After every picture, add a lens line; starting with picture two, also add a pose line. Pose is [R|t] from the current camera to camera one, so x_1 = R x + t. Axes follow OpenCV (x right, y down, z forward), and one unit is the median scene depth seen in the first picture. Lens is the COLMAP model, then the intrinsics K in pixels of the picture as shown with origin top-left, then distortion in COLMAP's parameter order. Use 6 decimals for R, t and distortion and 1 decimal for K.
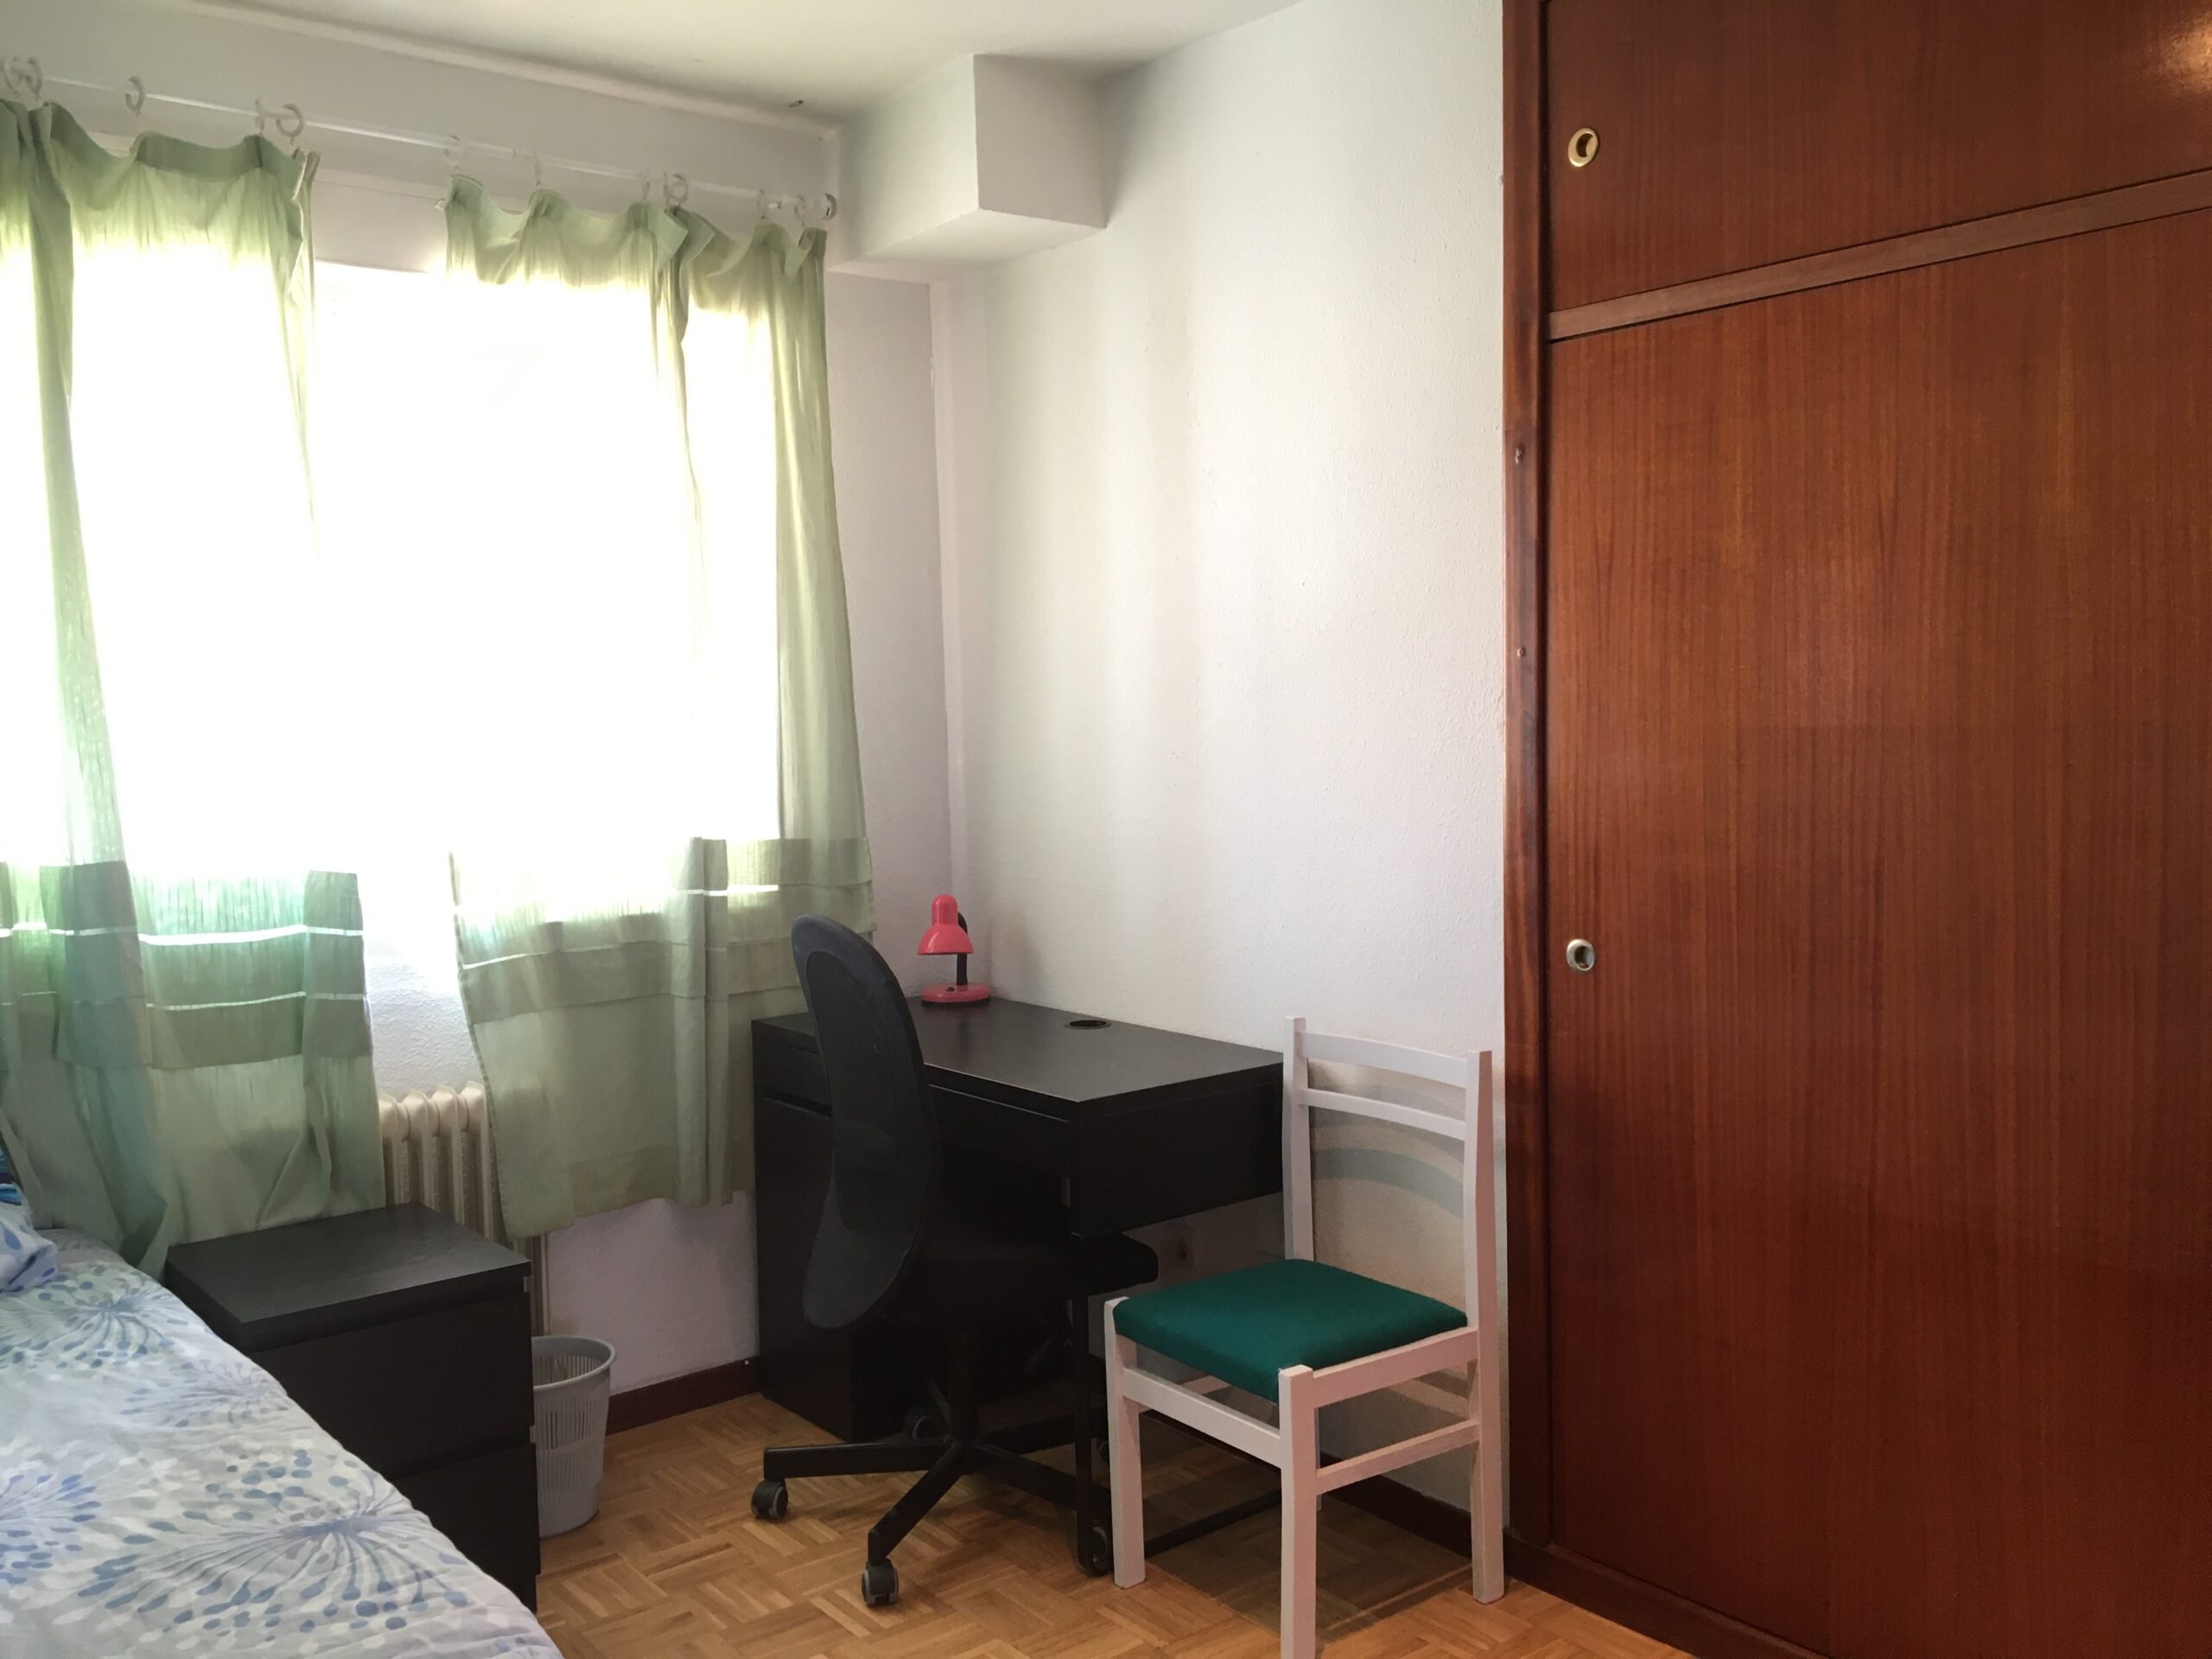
lens RADIAL K [[1864.6, 0, 1106.0], [0, 1864.6, 829.5], [0, 0, 1]] dist [0.024185, -0.005274]
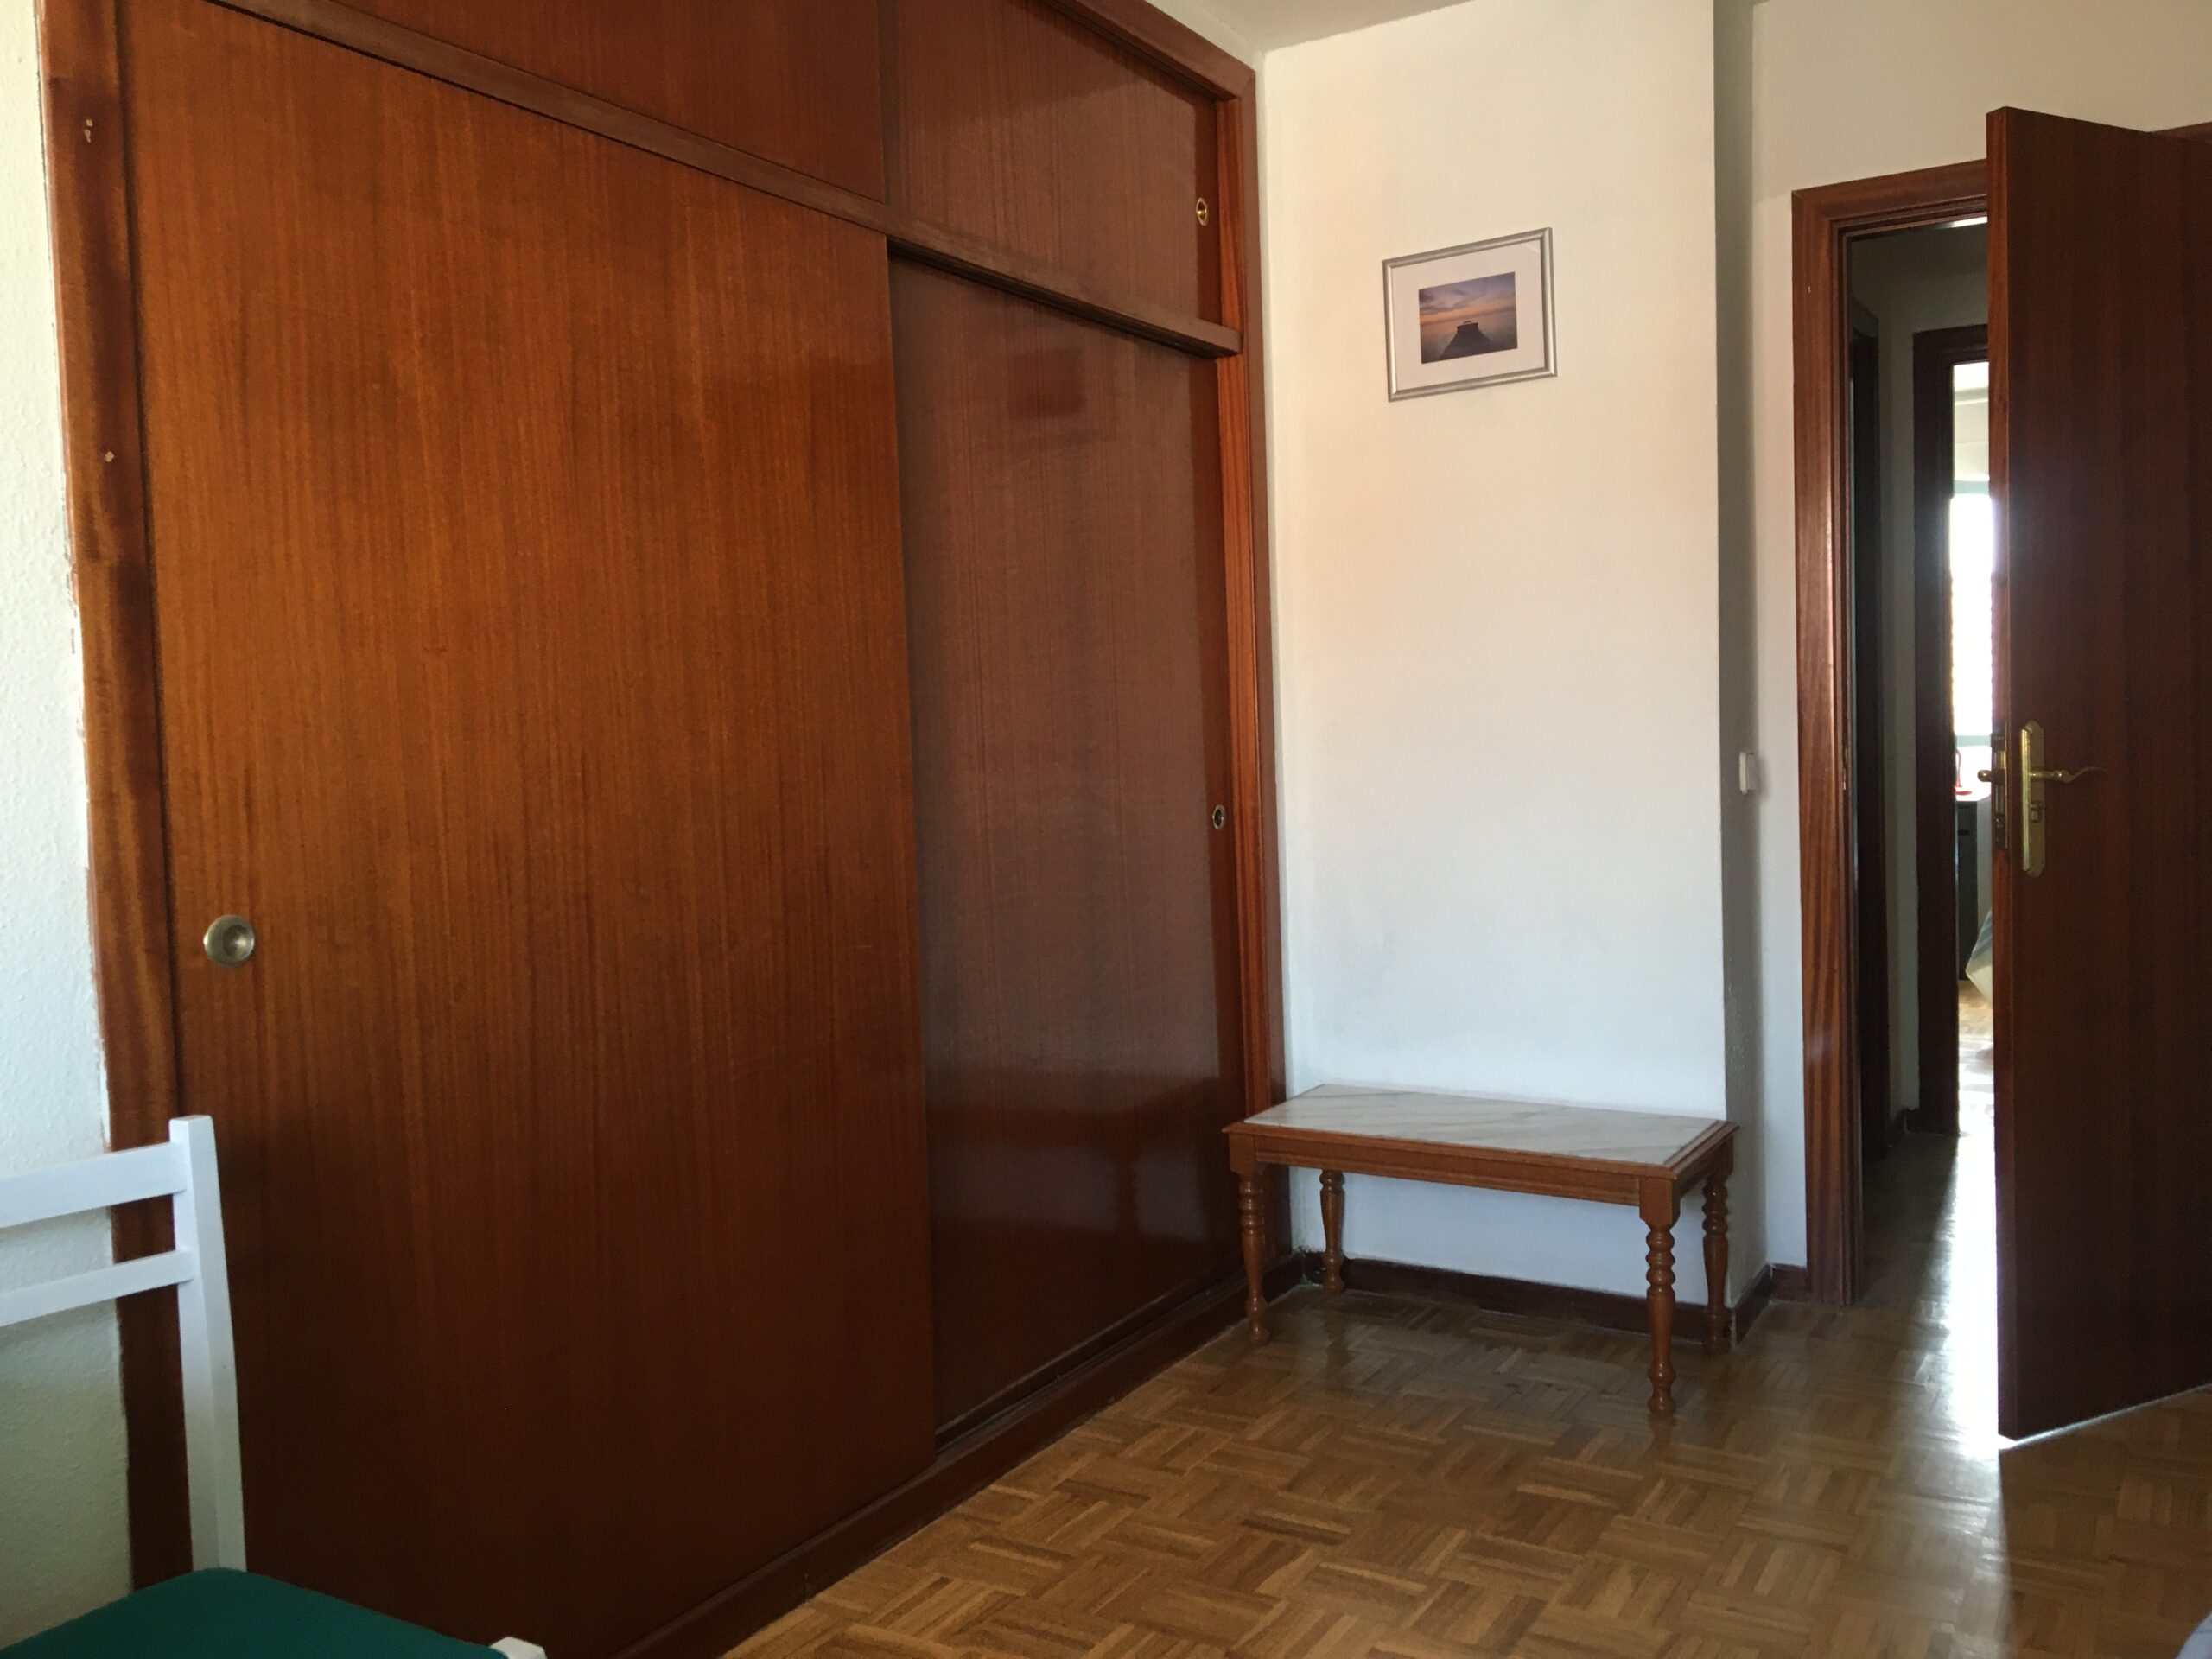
lens RADIAL K [[1864.6, 0, 1106.0], [0, 1864.6, 829.5], [0, 0, 1]] dist [0.024185, -0.005274]
pose [[0.775256, -0.062197, 0.628578, 0.124072], [0.024788, 0.997369, 0.068117, -0.013372], [-0.631161, -0.037227, 0.774758, 0.452220]]
